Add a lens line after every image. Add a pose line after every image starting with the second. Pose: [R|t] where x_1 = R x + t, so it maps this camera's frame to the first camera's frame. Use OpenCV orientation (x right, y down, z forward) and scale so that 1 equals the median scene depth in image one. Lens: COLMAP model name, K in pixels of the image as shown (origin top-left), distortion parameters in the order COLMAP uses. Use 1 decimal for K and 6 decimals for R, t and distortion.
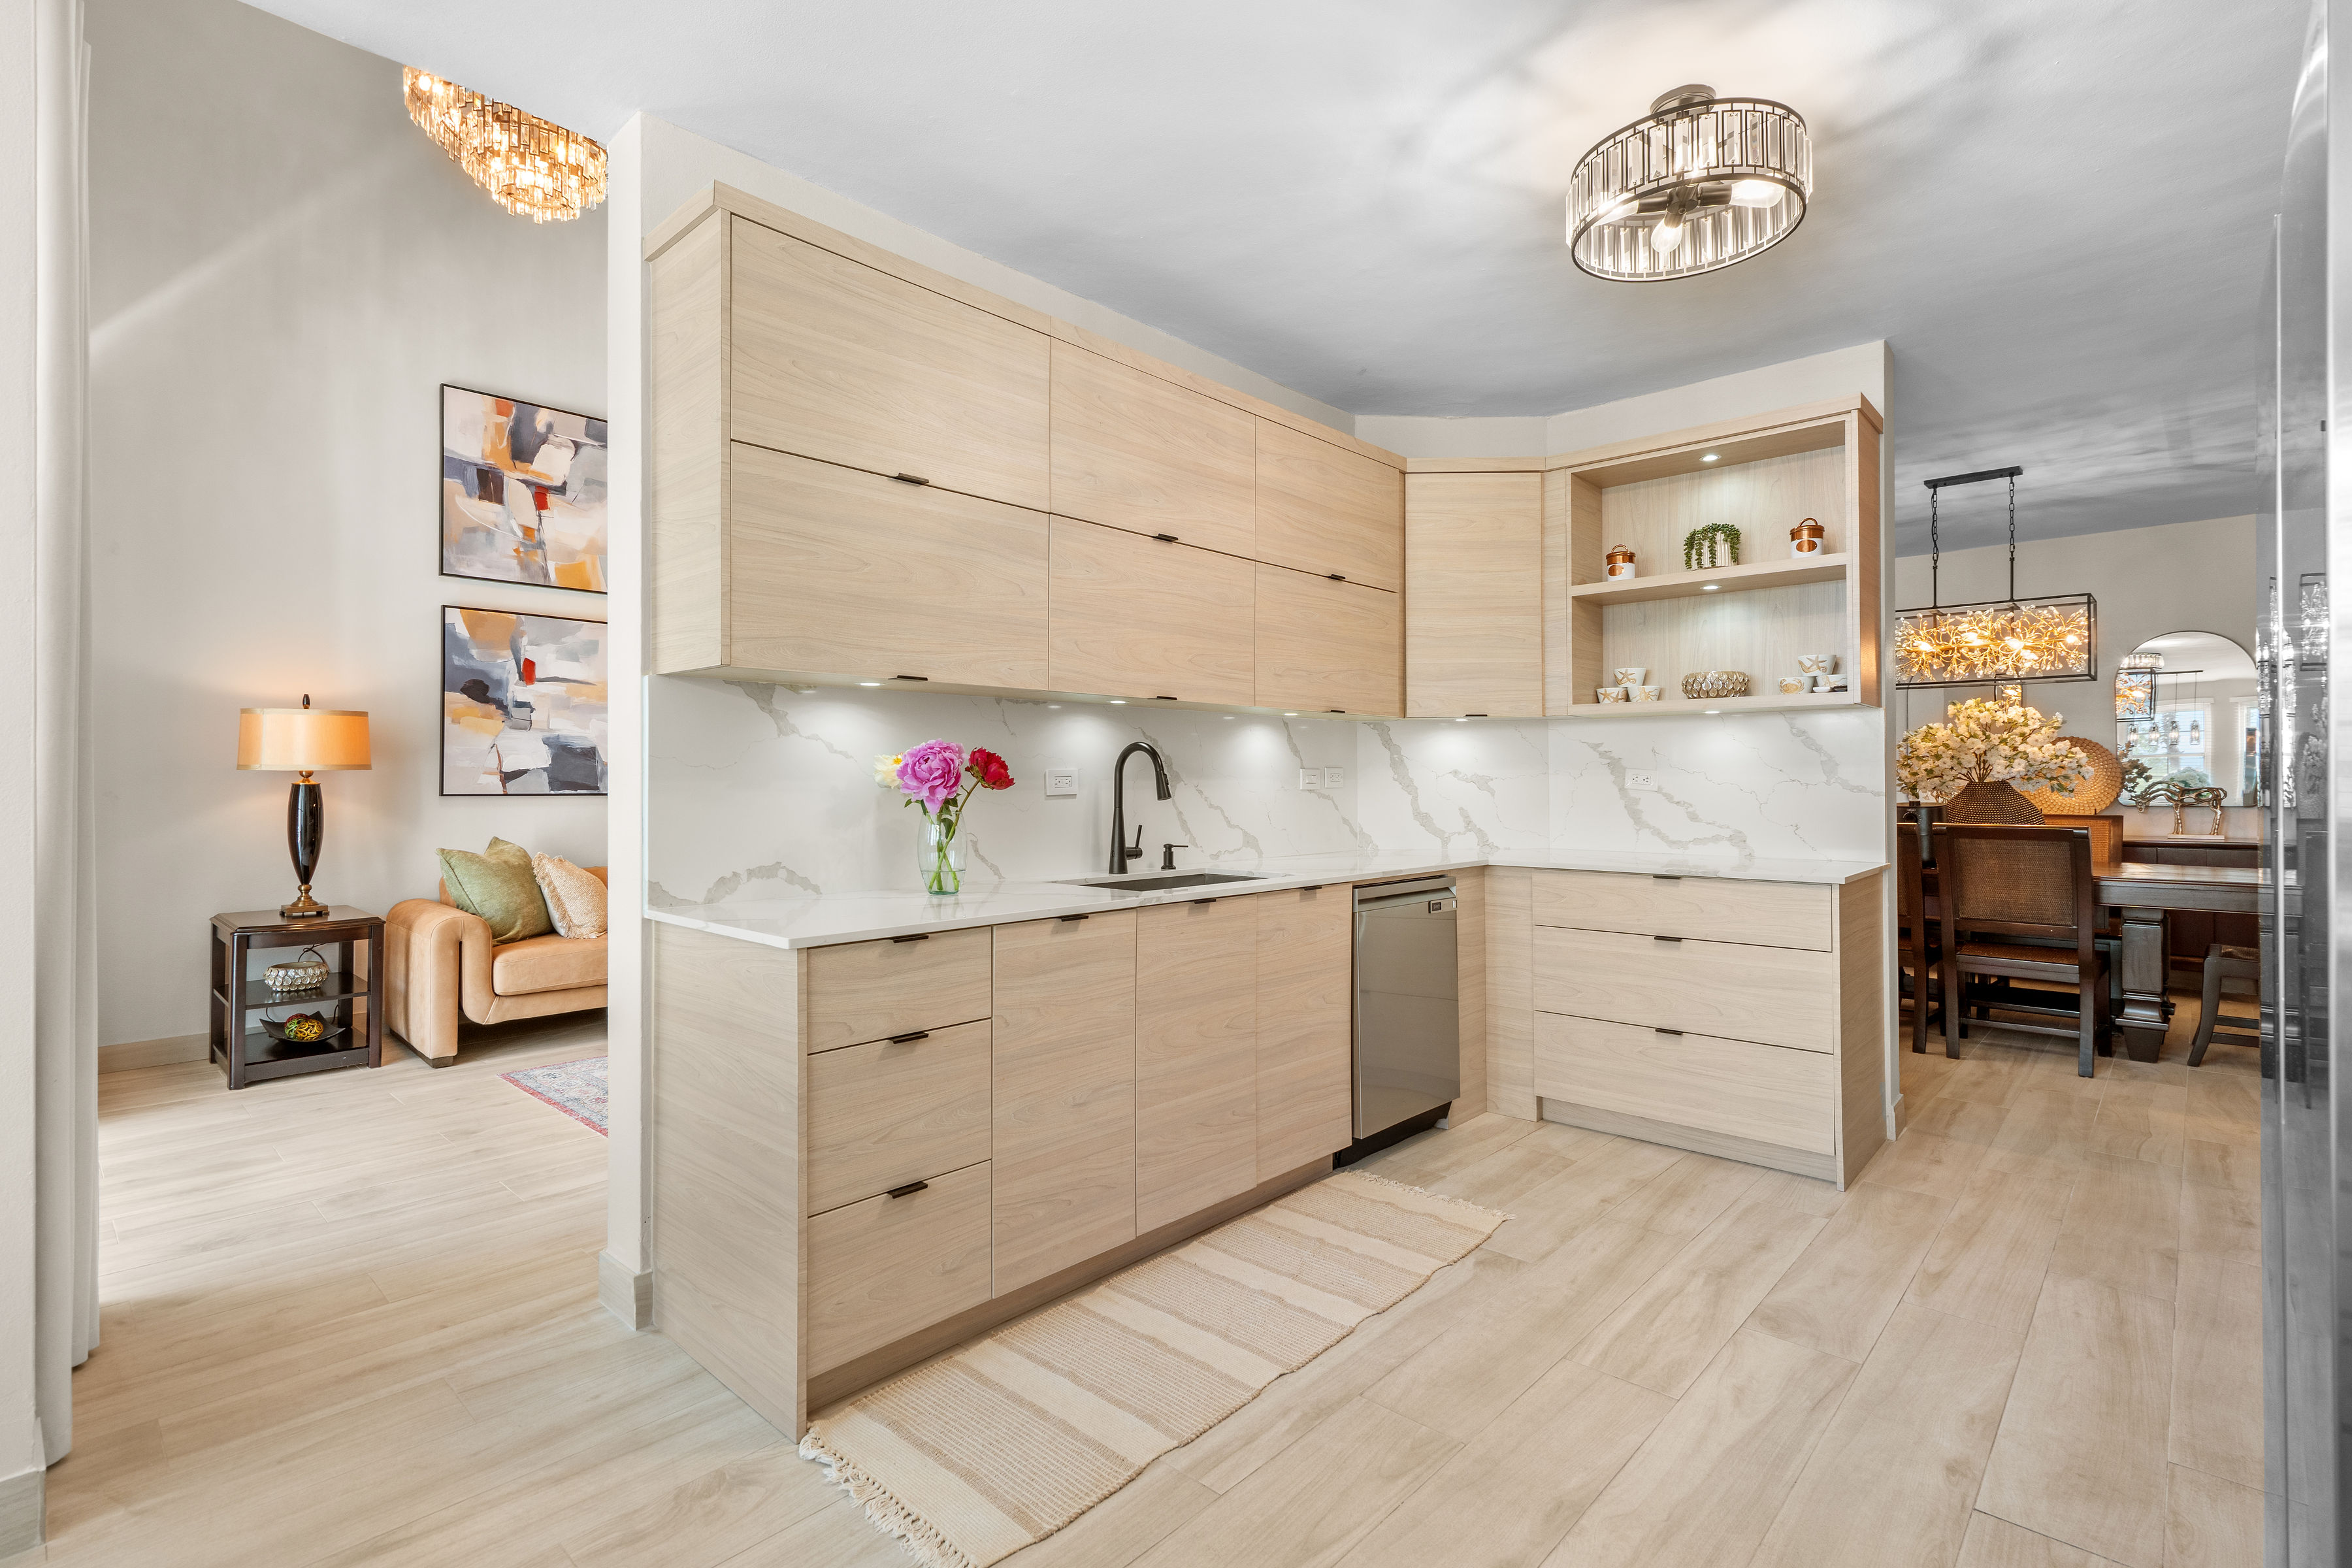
lens RADIAL K [[1075.5, 0, 1154.0], [0, 1075.5, 777.2], [0, 0, 1]] dist [-0.002989, 0.001995]
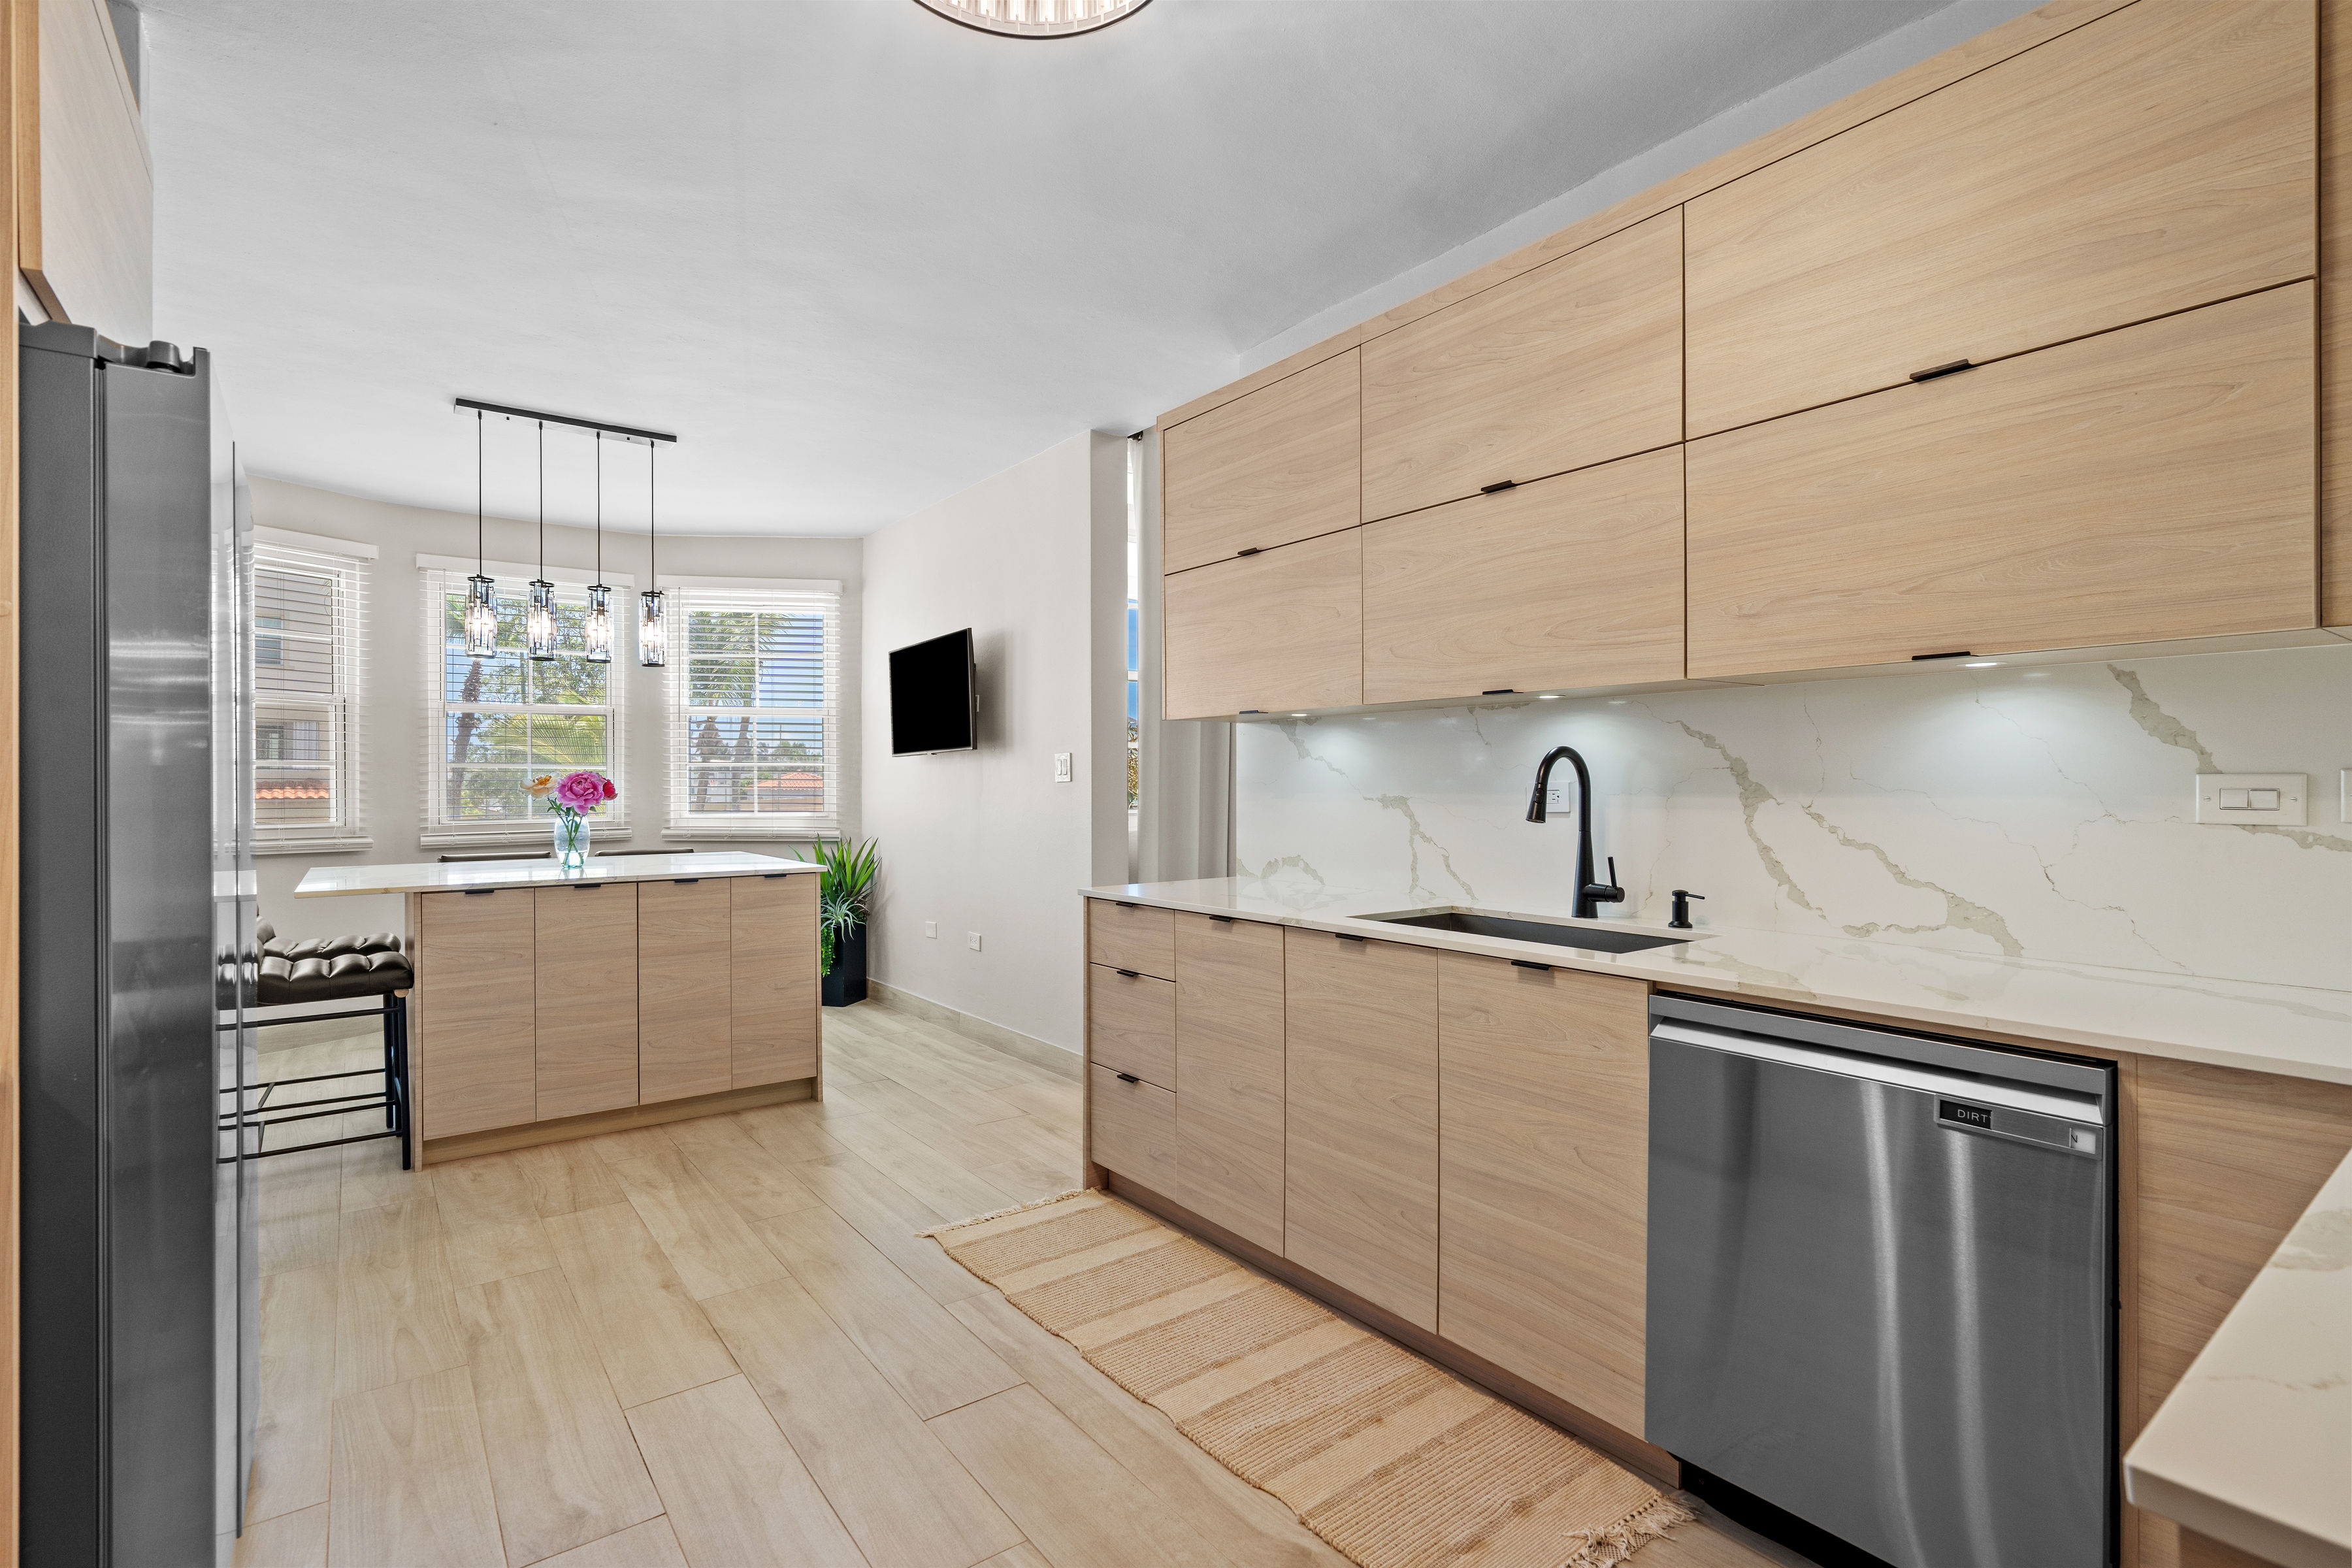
lens RADIAL K [[1075.5, 0, 1176.3], [0, 1075.5, 787.9], [0, 0, 1]] dist [-0.002989, 0.001995]
pose [[-0.145912, 0.007590, -0.989269, 0.926236], [0.007631, 0.999949, 0.006546, -0.012097], [0.989268, -0.006594, -0.145962, 0.995945]]
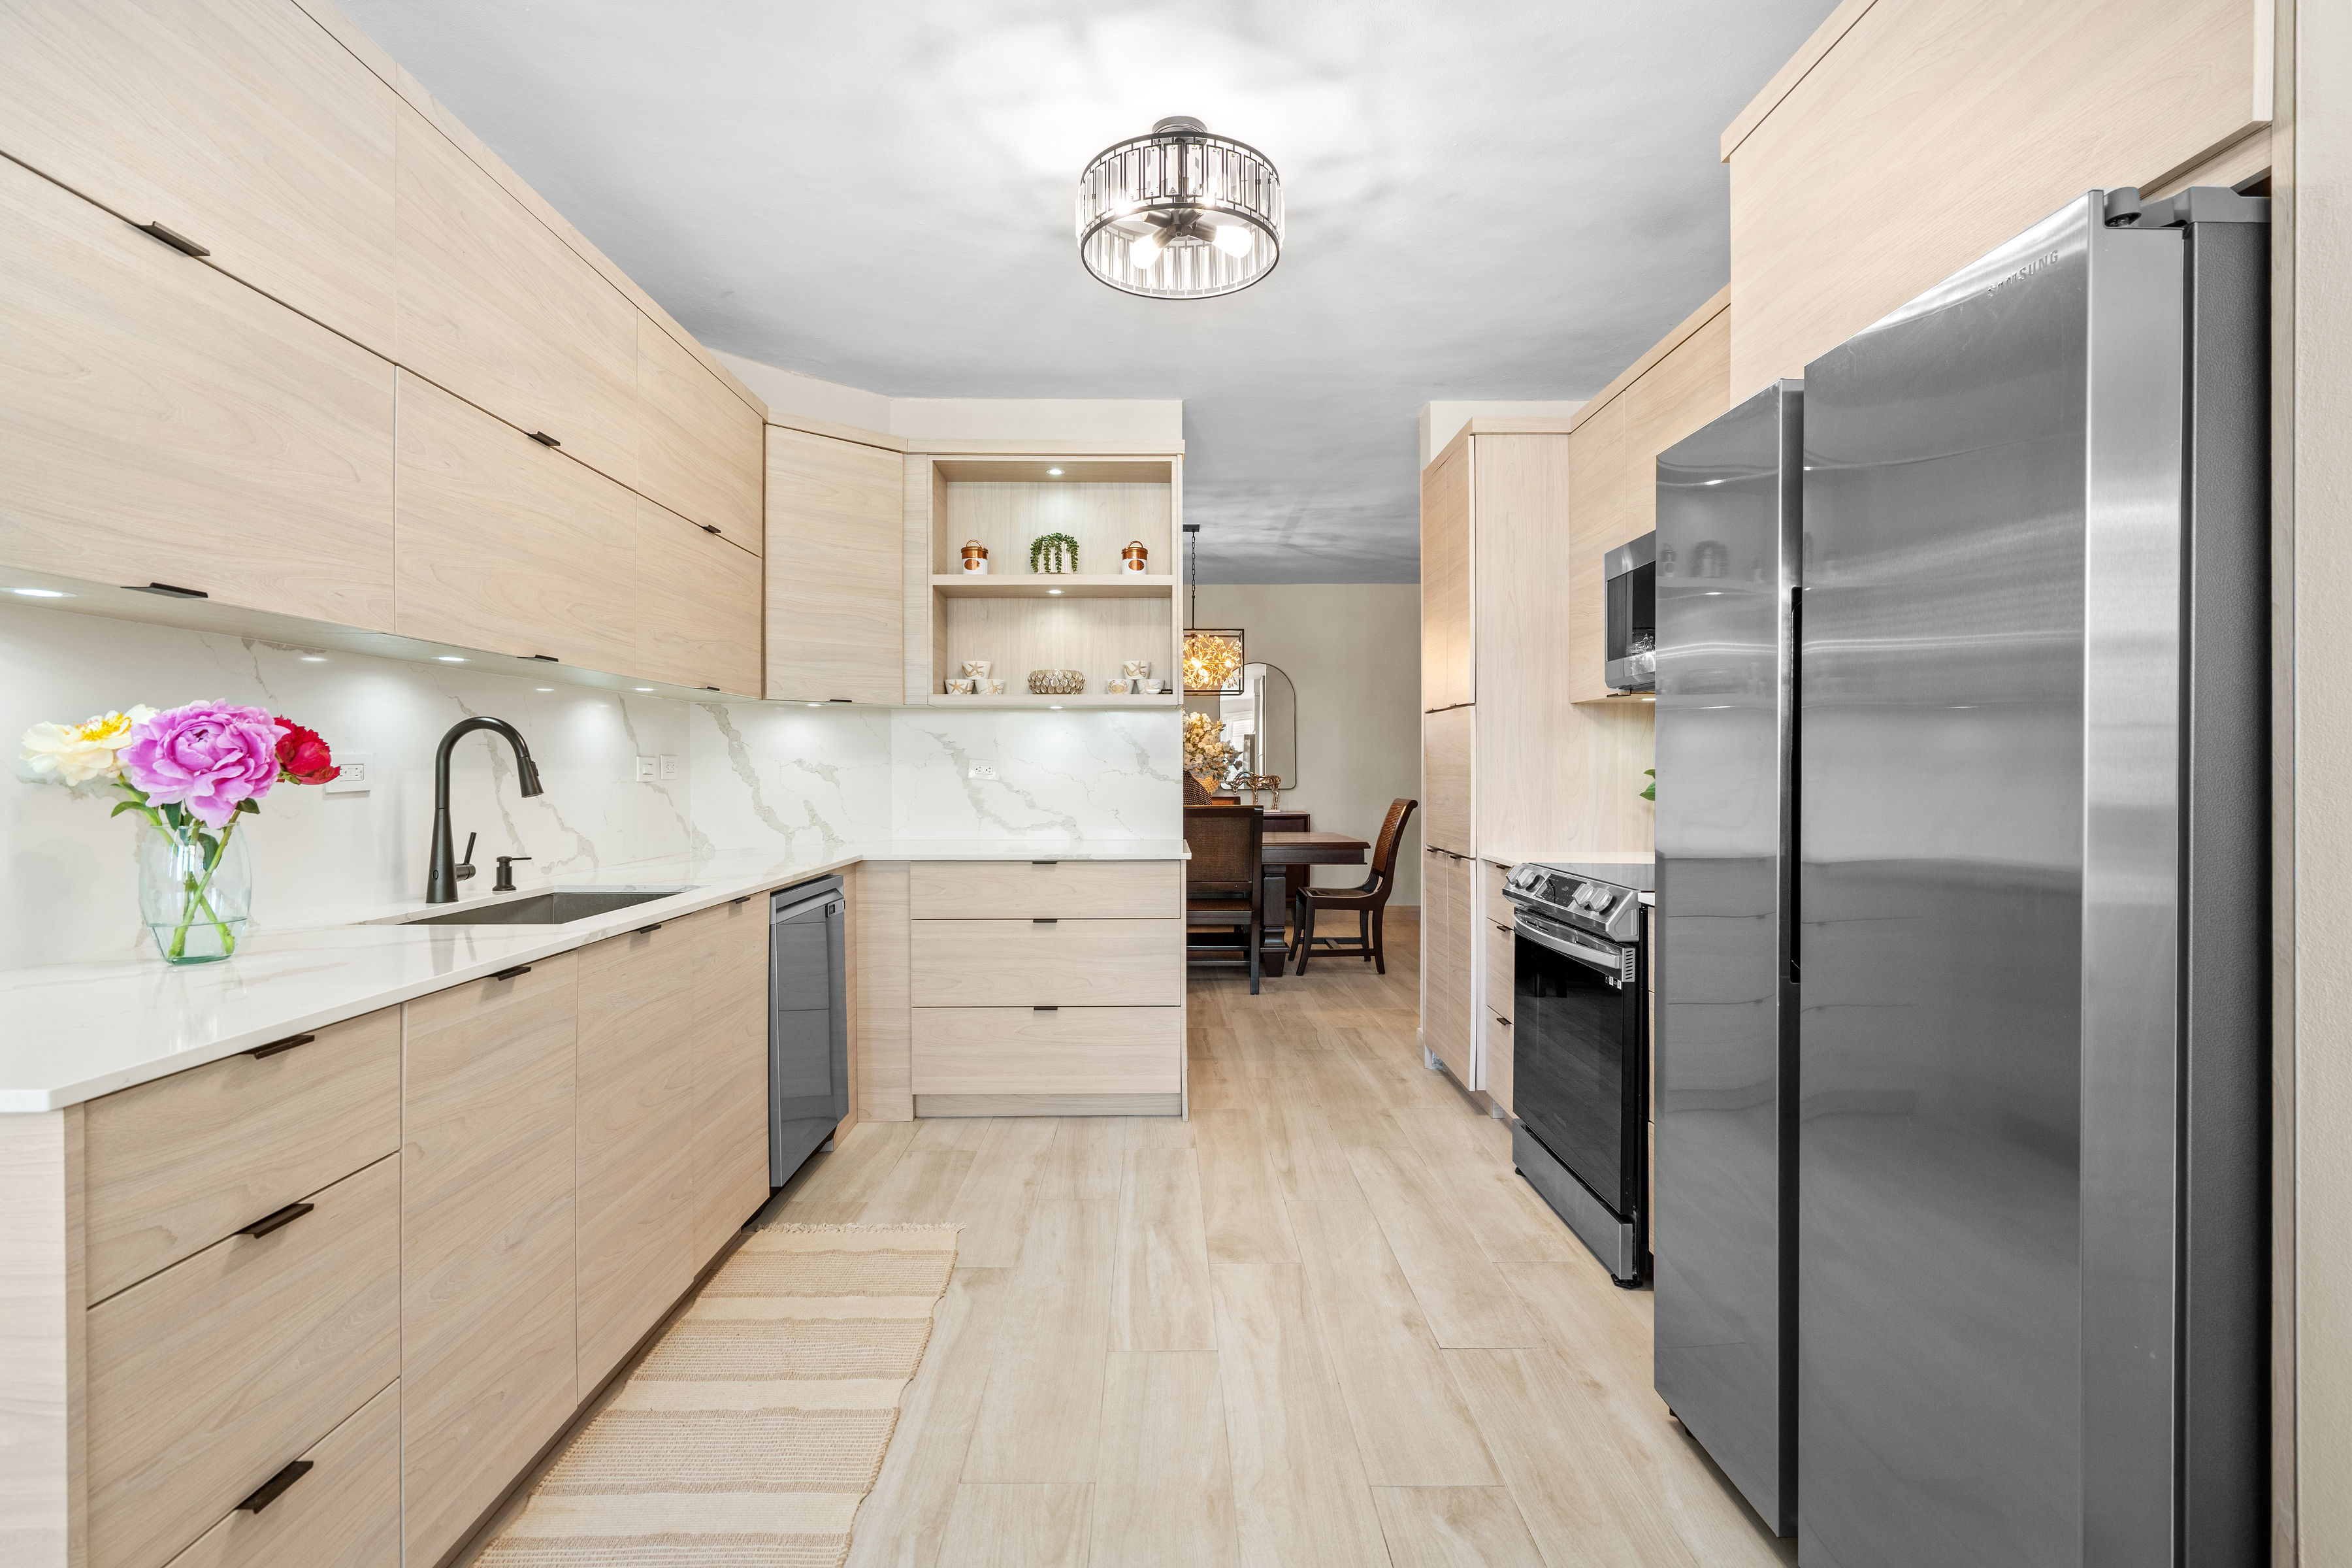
lens RADIAL K [[1075.5, 0, 1145.5], [0, 1075.5, 774.6], [0, 0, 1]] dist [-0.002989, 0.001995]
pose [[0.722694, -0.002523, 0.691164, -0.225739], [-0.001993, 0.999982, 0.005735, 0.001299], [-0.691166, -0.005522, 0.722675, 0.211529]]
